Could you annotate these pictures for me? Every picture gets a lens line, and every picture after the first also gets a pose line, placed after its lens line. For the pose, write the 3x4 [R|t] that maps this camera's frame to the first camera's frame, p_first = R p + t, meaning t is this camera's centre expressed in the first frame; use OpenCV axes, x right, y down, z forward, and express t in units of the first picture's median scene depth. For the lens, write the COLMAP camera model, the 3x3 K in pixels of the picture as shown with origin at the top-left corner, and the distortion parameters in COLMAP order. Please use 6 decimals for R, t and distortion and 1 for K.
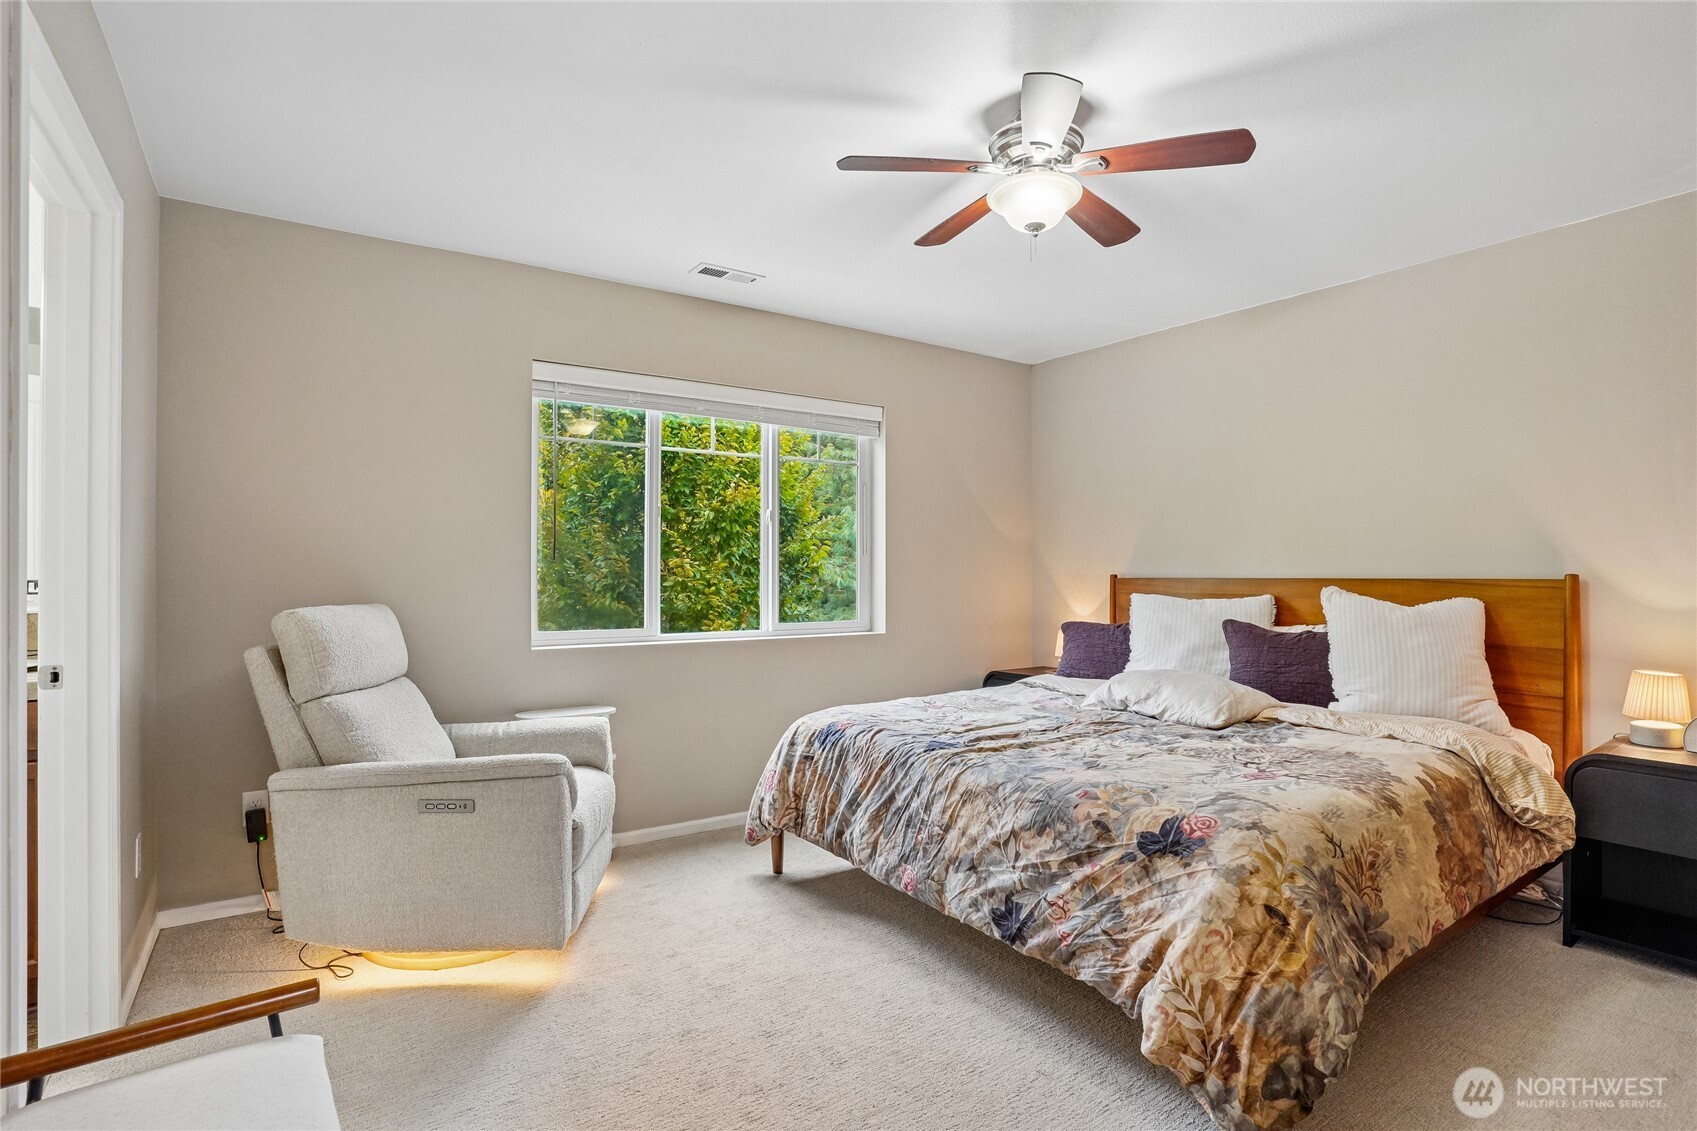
lens RADIAL K [[847.4, 0, 850.8], [0, 847.4, 567.5], [0, 0, 1]] dist [-0.027989, 0.003532]
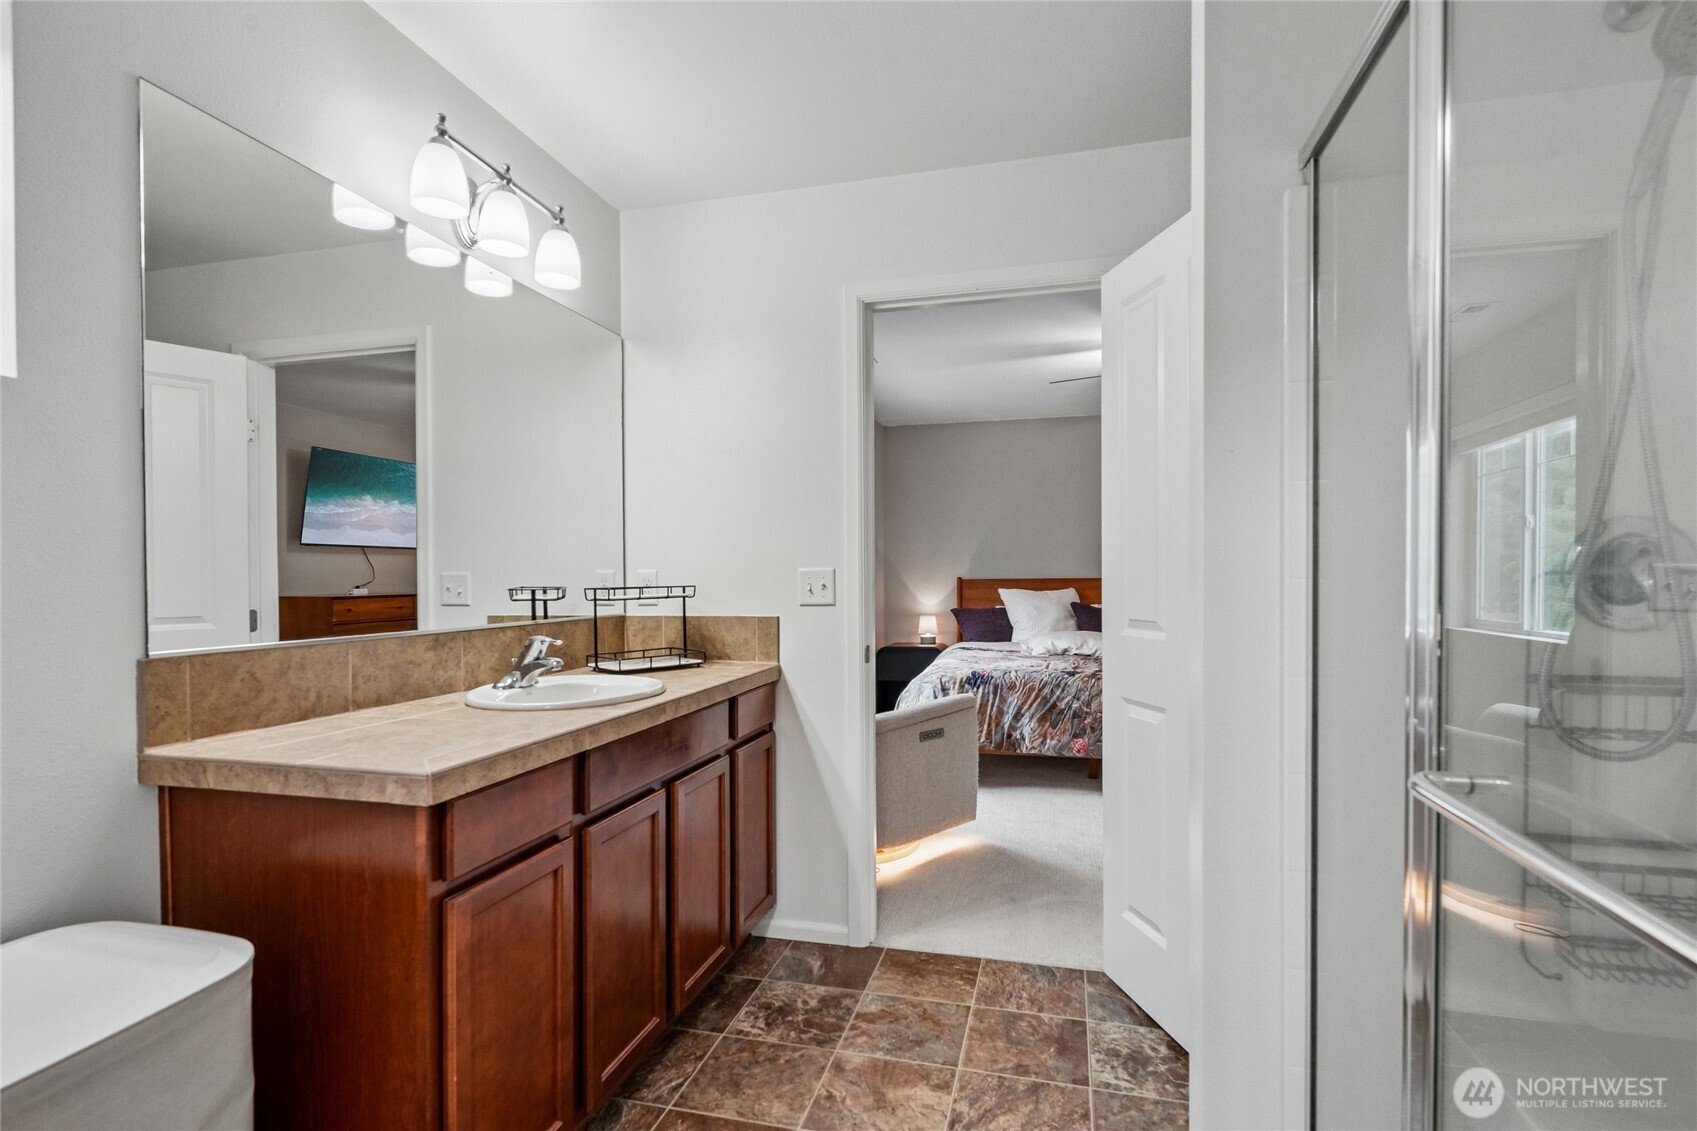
lens RADIAL K [[847.4, 0, 834.3], [0, 847.4, 569.4], [0, 0, 1]] dist [-0.027989, 0.003532]
pose [[0.751541, 0.000623, 0.659686, -1.412584], [0.000189, 0.999999, -0.001159, -0.003712], [-0.659686, 0.000995, 0.751540, -0.001338]]
